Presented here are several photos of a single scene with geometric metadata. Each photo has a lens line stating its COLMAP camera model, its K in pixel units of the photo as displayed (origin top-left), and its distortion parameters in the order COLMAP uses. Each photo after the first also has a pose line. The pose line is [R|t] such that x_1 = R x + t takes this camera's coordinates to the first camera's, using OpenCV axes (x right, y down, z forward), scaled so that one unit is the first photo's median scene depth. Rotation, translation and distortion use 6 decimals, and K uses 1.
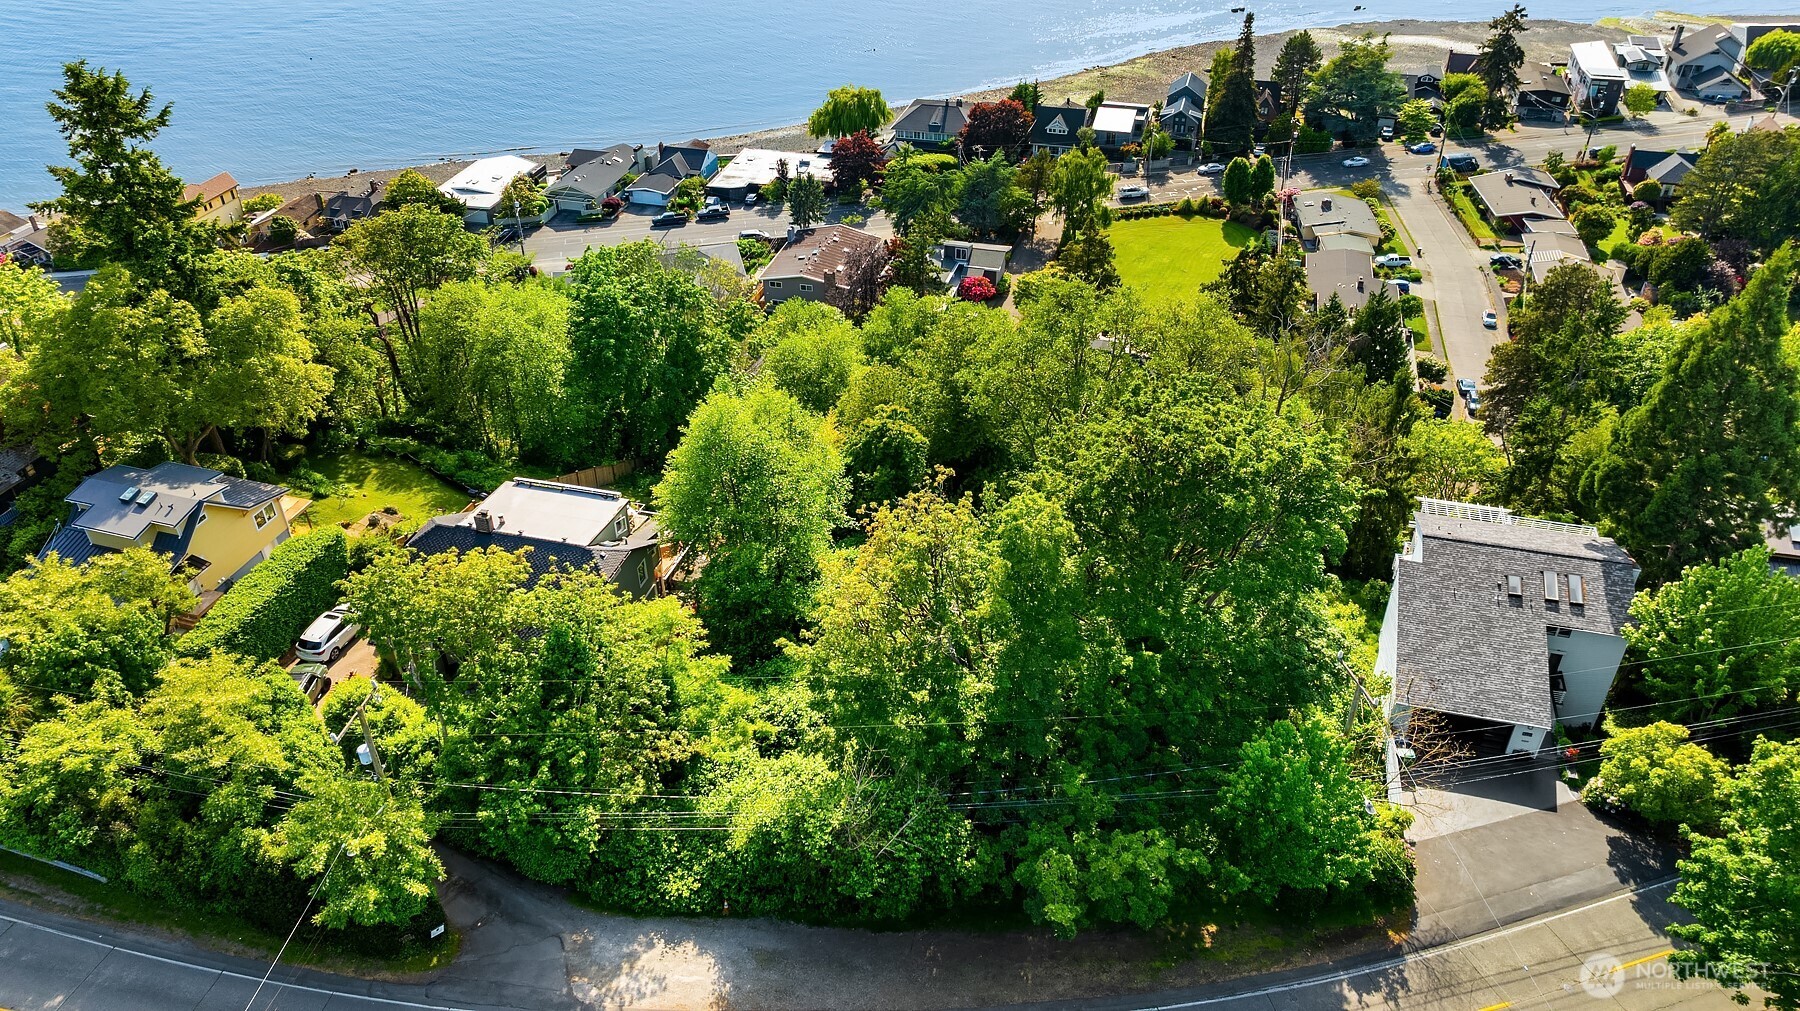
lens RADIAL K [[1280.1, 0, 907.7], [0, 1280.1, 502.2], [0, 0, 1]] dist [-0.038444, 0.049009]
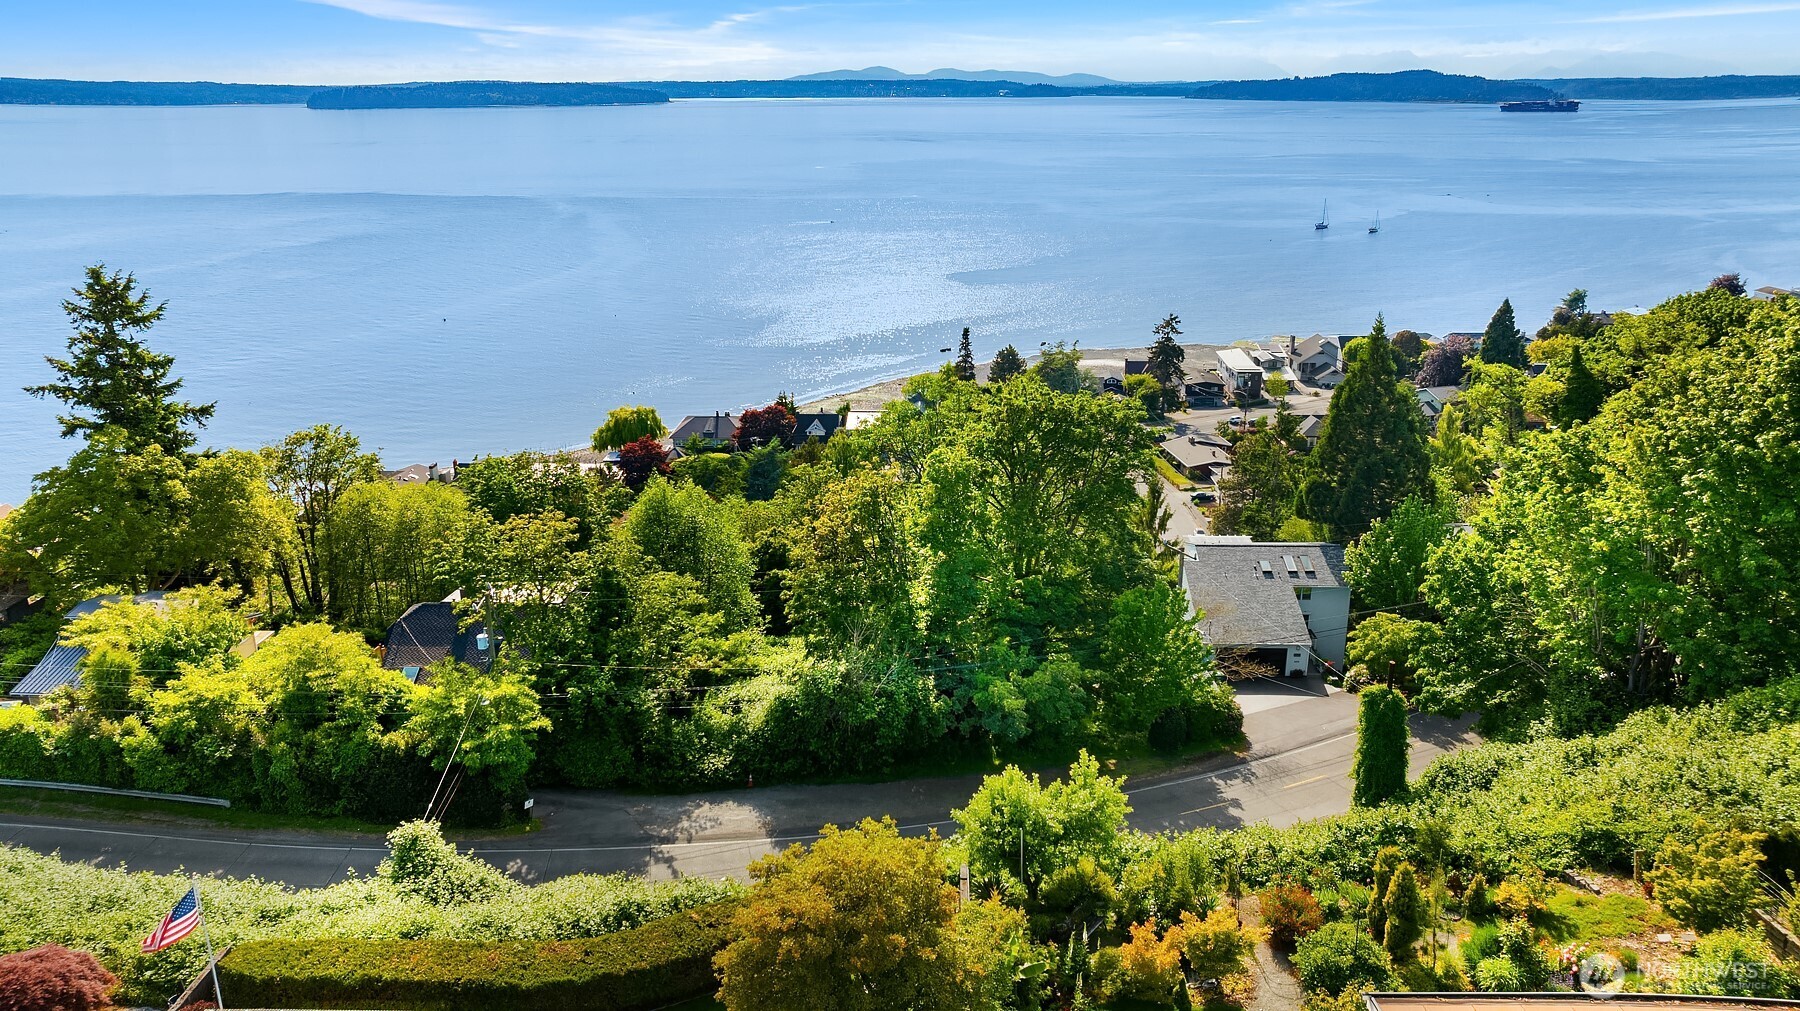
lens RADIAL K [[1280.1, 0, 910.5], [0, 1280.1, 500.8], [0, 0, 1]] dist [-0.038444, 0.049009]
pose [[0.973173, -0.068349, 0.219688, -0.129233], [0.129670, 0.951695, -0.278321, 0.222866], [-0.190053, 0.299341, 0.935027, -0.156679]]
